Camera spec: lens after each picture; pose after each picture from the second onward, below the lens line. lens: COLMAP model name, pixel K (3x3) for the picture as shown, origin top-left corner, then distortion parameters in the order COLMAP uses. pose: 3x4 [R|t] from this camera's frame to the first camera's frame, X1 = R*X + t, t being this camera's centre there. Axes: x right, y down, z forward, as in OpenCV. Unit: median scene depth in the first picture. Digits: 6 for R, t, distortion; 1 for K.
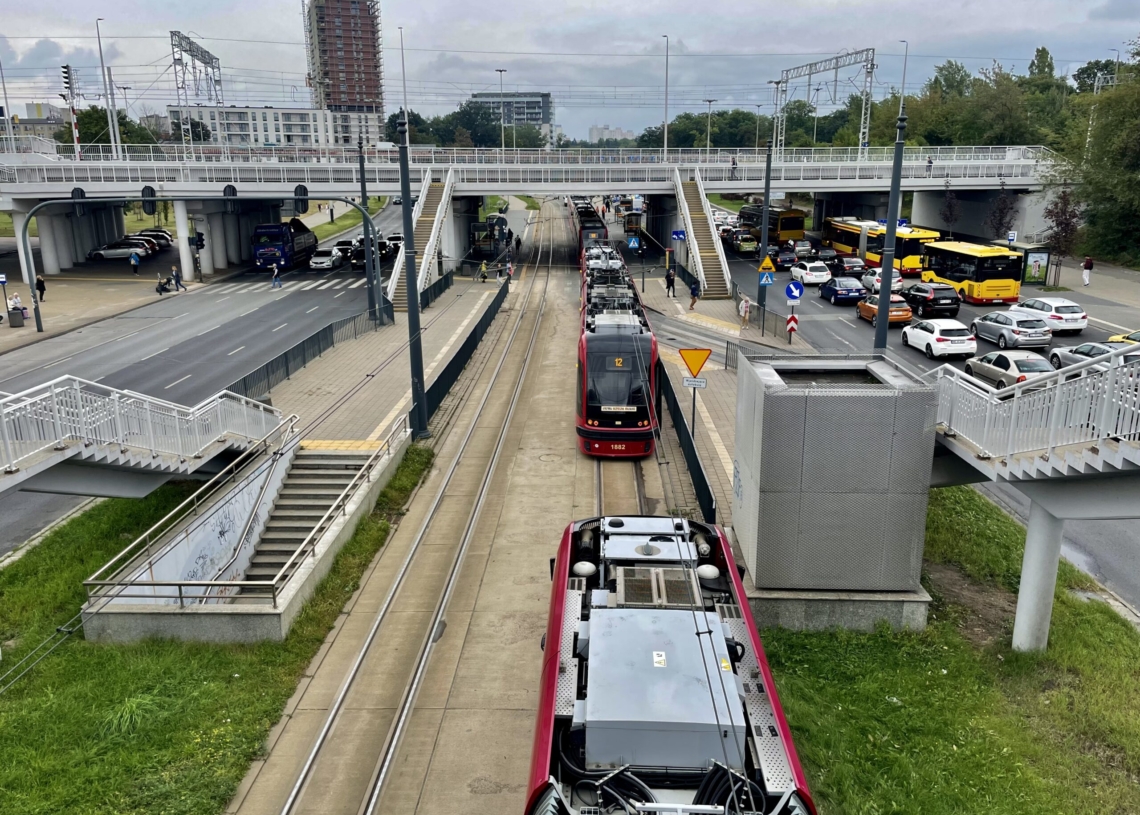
lens RADIAL K [[891.4, 0, 570.0], [0, 891.4, 407.5], [0, 0, 1]] dist [0.093807, -0.123875]
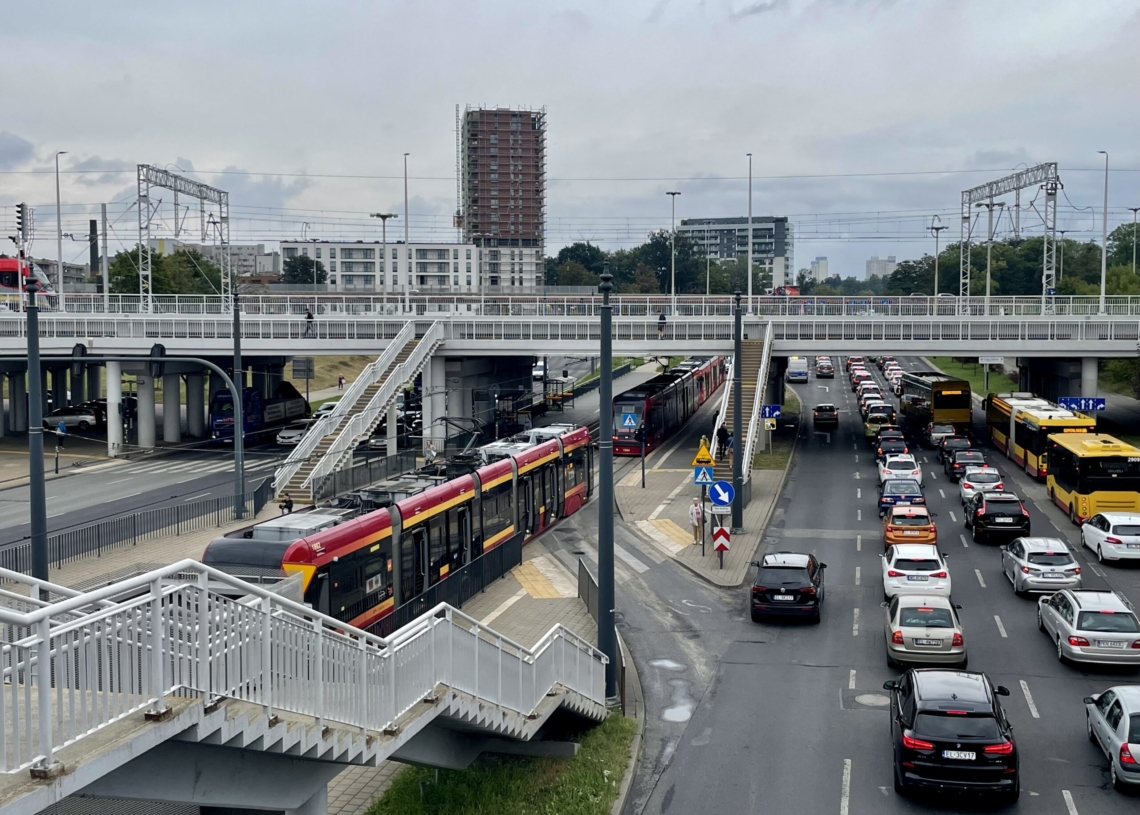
lens RADIAL K [[1256.7, 0, 556.0], [0, 1256.7, 376.9], [0, 0, 1]] dist [0.154984, -0.323200]
pose [[0.974661, 0.015555, -0.223145, 0.092078], [-0.061861, 0.977416, -0.202068, -0.002411], [0.214963, 0.210752, 0.953611, -0.003288]]
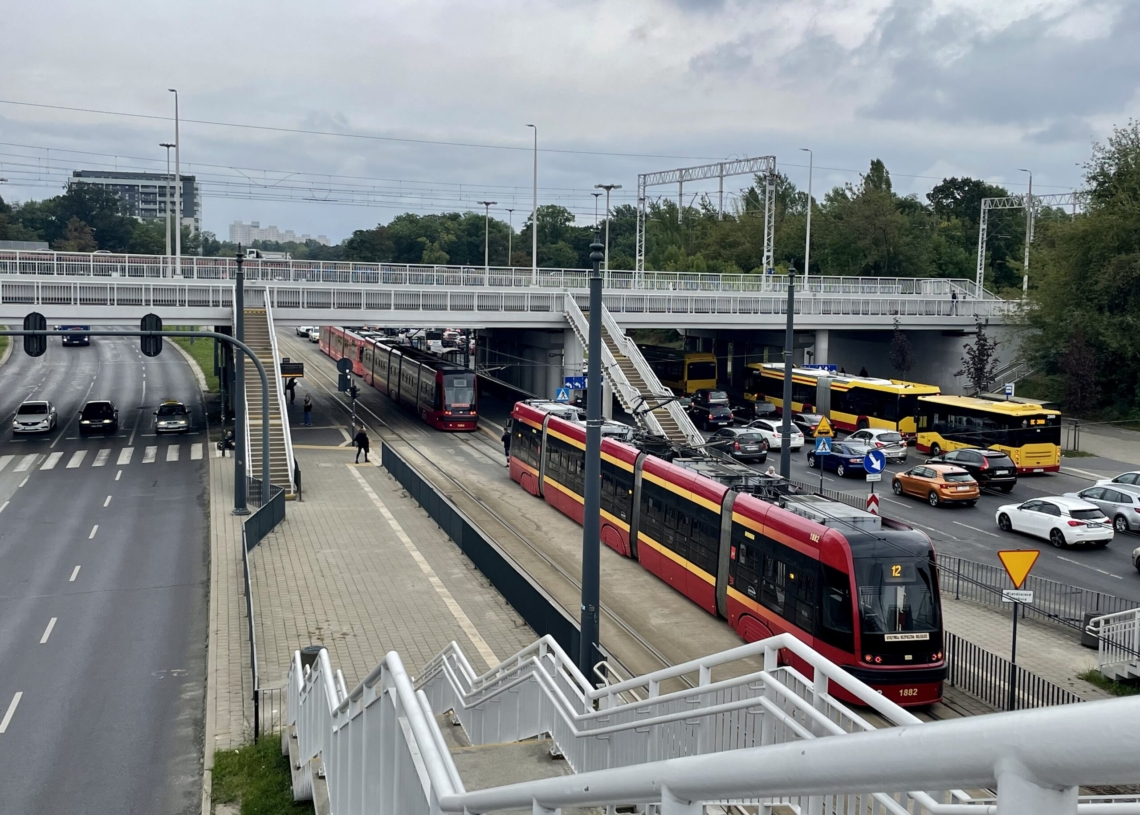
lens RADIAL K [[1259.8, 0, 570.0], [0, 1259.8, 407.5], [0, 0, 1]] dist [0.137761, -0.265315]
pose [[0.959071, -0.002717, 0.283153, -0.080615], [0.048695, 0.986640, -0.155466, -0.005658], [-0.278948, 0.162891, 0.946390, 0.012471]]
